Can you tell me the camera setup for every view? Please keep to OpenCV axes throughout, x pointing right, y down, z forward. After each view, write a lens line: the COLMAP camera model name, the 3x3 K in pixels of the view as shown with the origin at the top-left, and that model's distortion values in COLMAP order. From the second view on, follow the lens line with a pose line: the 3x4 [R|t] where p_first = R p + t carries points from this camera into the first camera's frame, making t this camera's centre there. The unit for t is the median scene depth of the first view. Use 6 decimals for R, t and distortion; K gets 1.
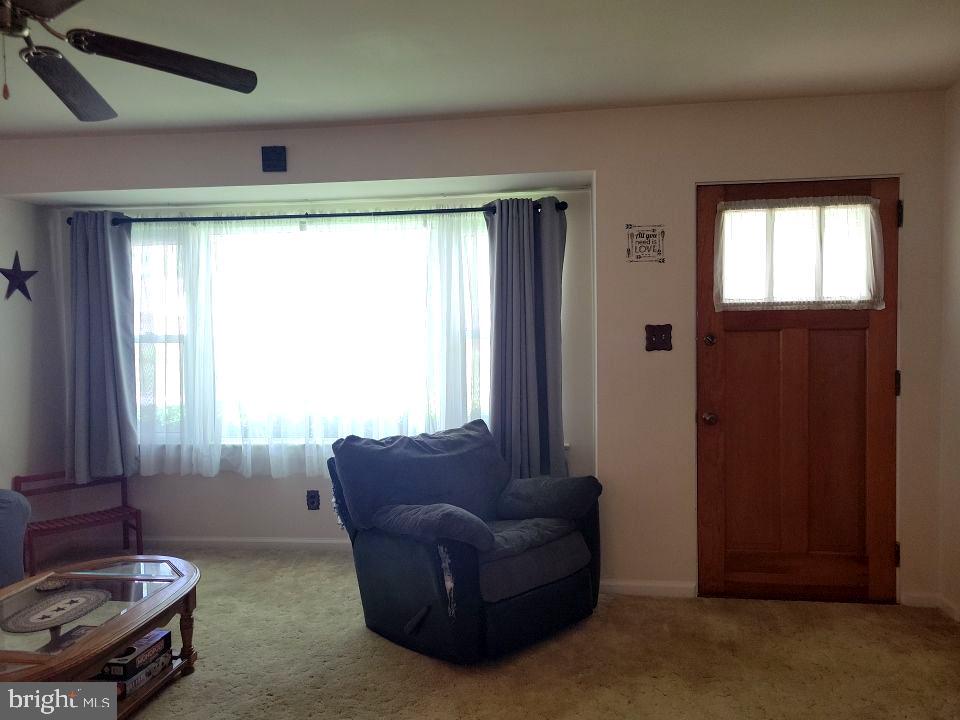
lens RADIAL K [[729.1, 0, 493.8], [0, 729.1, 347.1], [0, 0, 1]] dist [0.050665, -0.024429]
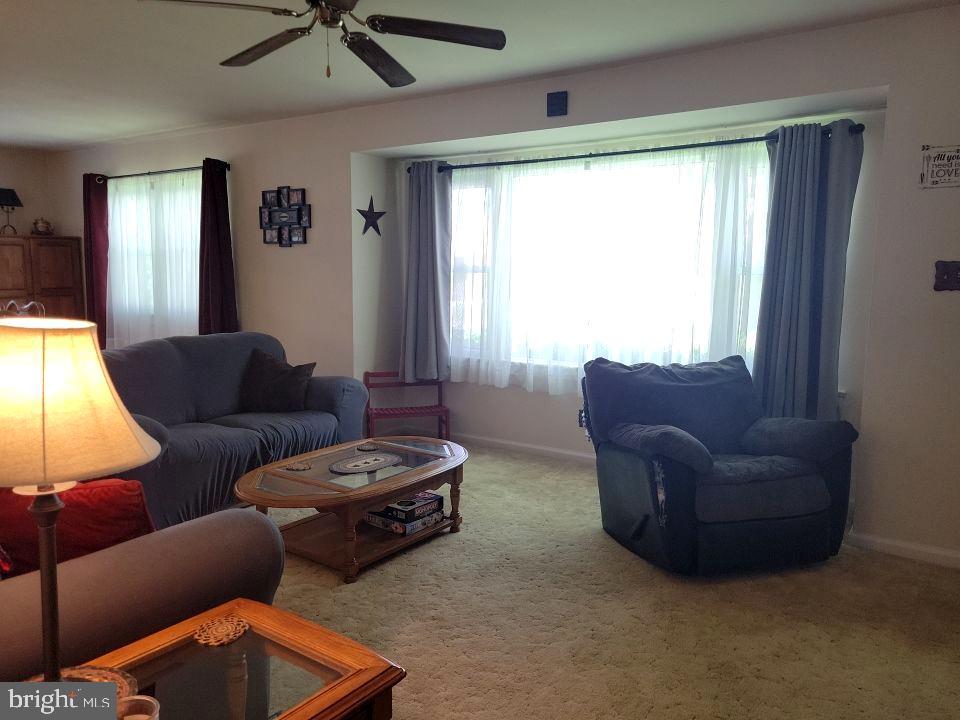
lens RADIAL K [[733.5, 0, 482.5], [0, 733.5, 349.4], [0, 0, 1]] dist [0.045200, -0.005524]
pose [[0.887806, 0.073377, -0.454330, 0.119533], [-0.037486, 0.995457, 0.087520, 0.015083], [0.458688, -0.060670, 0.886524, -0.045147]]
